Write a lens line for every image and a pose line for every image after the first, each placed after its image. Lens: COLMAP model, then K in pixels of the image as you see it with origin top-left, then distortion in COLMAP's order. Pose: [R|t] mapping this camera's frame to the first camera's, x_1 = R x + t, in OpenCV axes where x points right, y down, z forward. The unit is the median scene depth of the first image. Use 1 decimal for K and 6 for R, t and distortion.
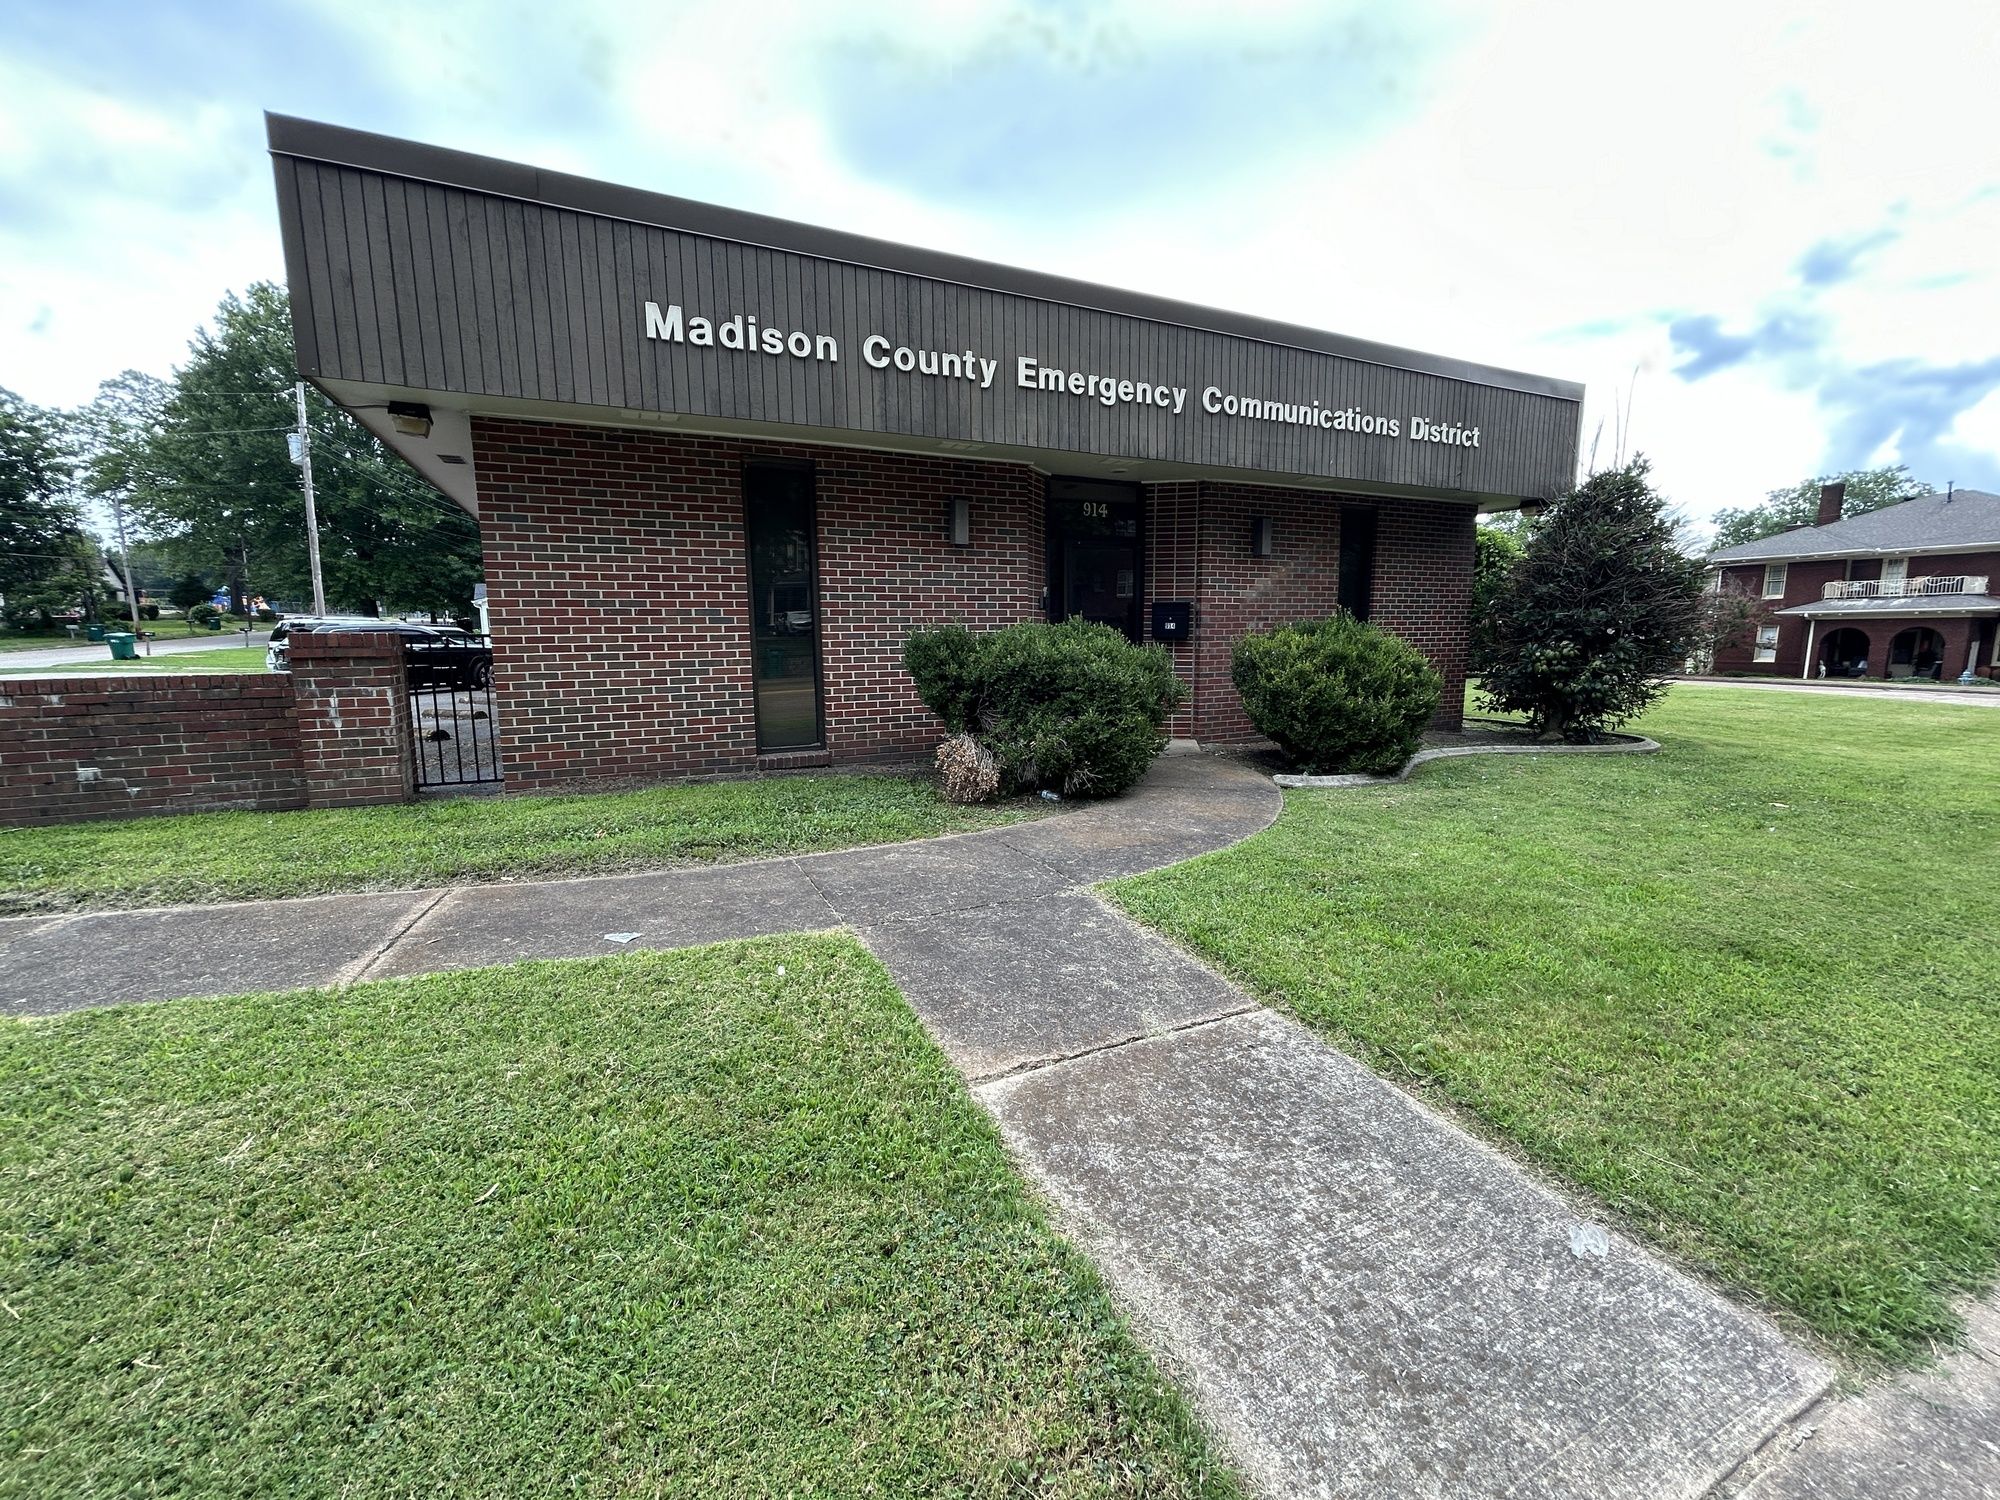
lens RADIAL K [[807.9, 0, 1005.0], [0, 807.9, 748.9], [0, 0, 1]] dist [-0.000420, -0.000123]
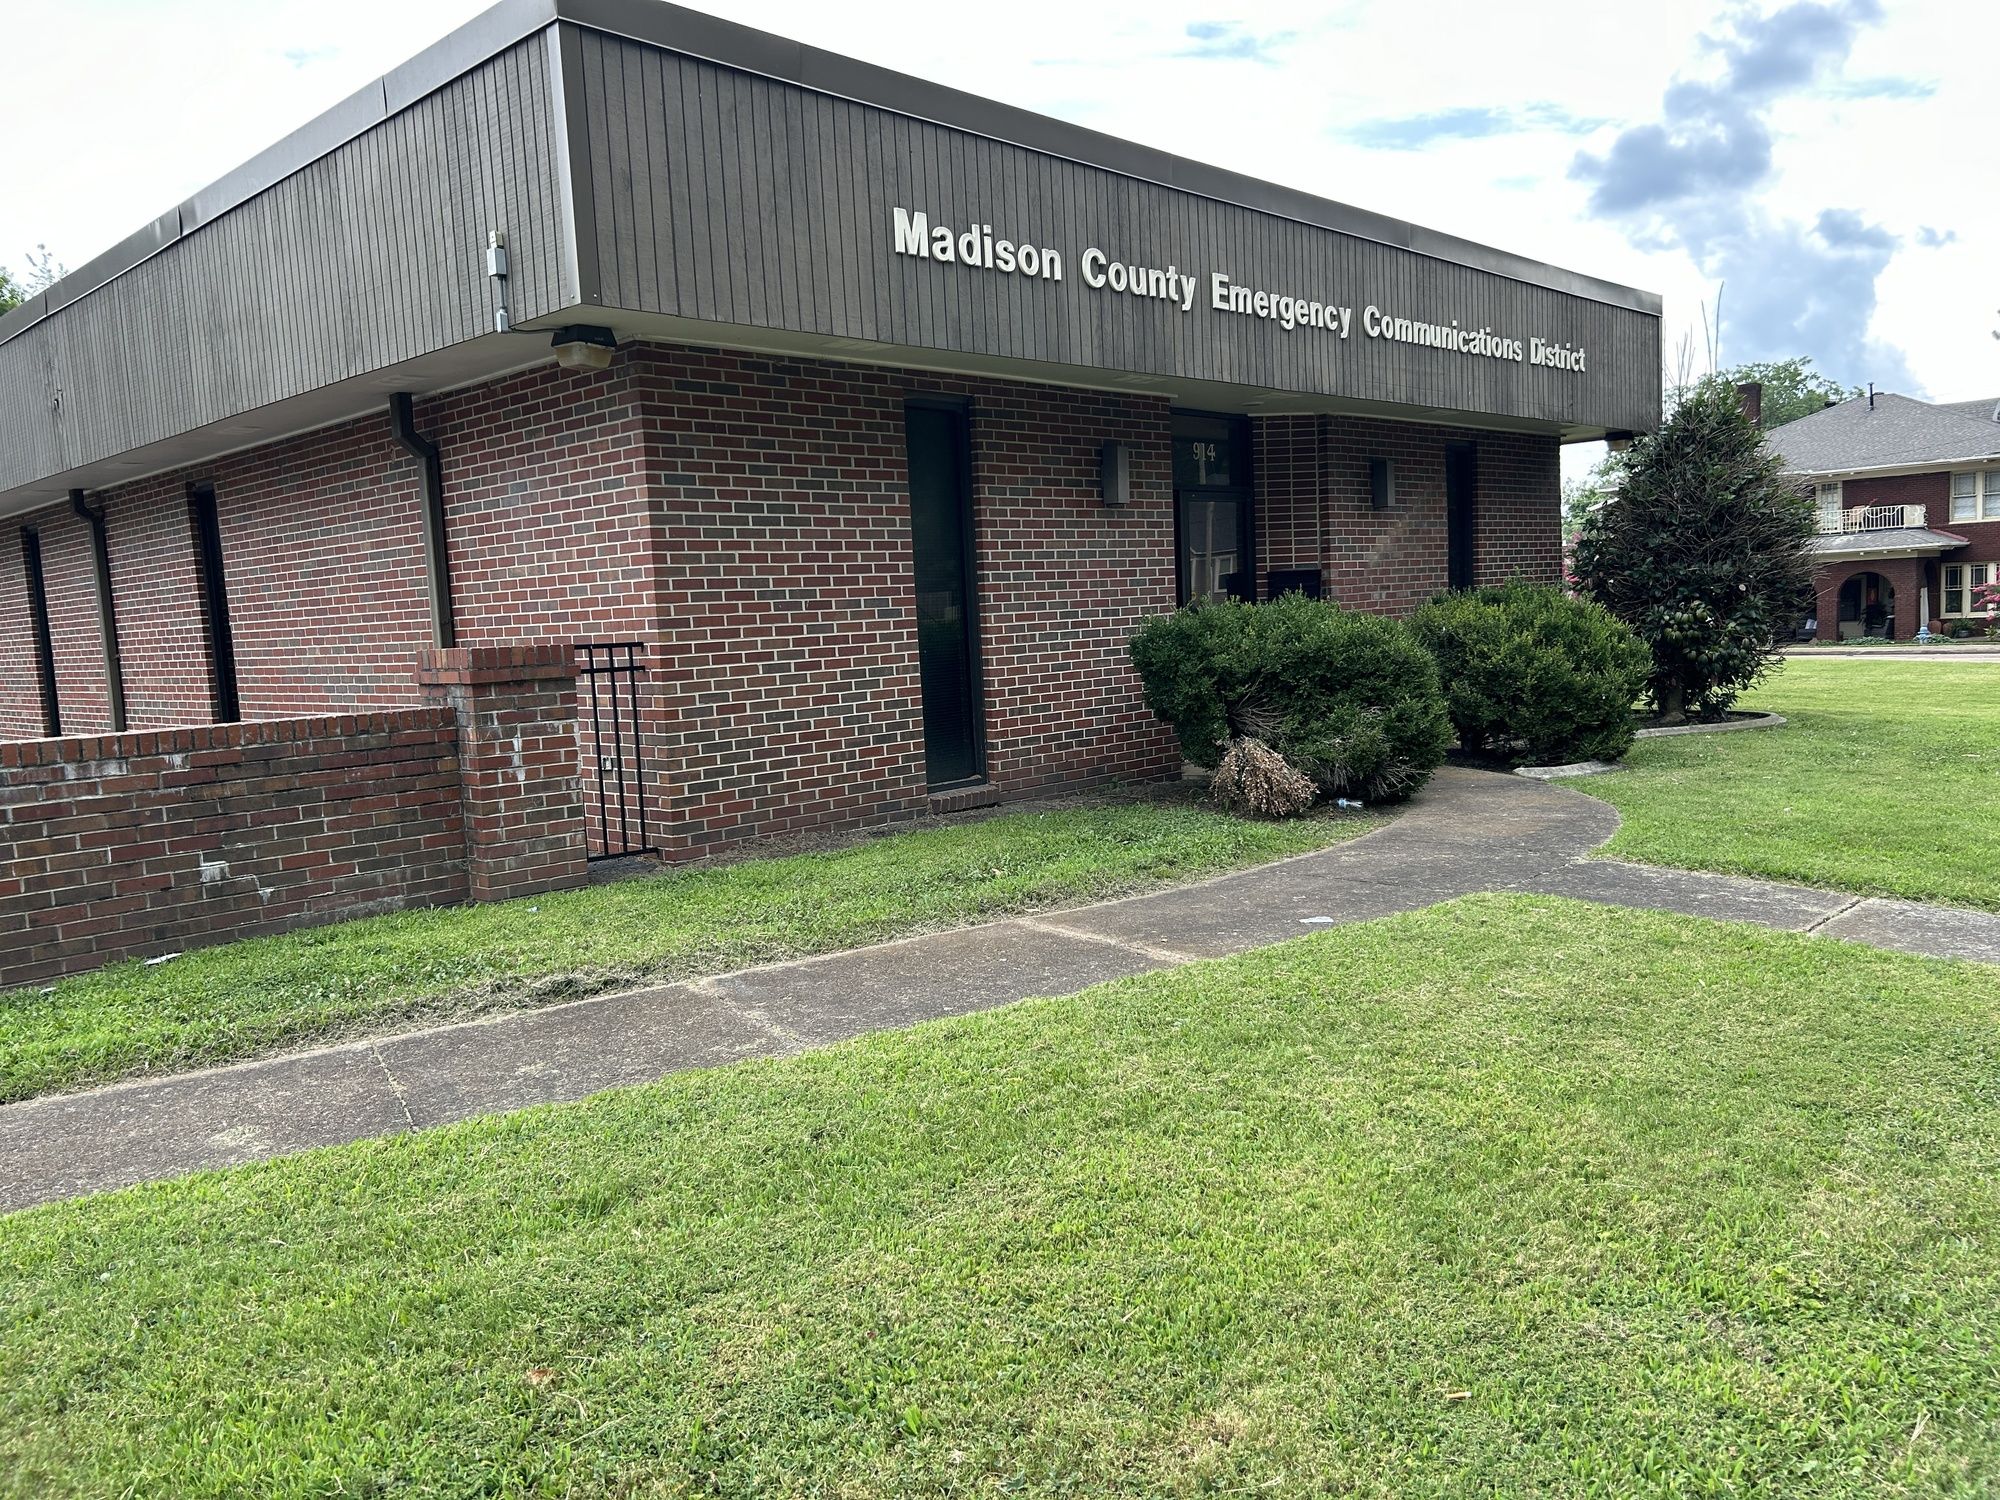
lens RADIAL K [[1494.4, 0, 998.4], [0, 1494.4, 765.0], [0, 0, 1]] dist [0.042510, -0.003426]
pose [[0.937127, -0.073336, 0.341197, -0.752778], [0.090883, 0.995221, -0.035708, 0.037592], [-0.336947, 0.064472, 0.939313, -0.310252]]
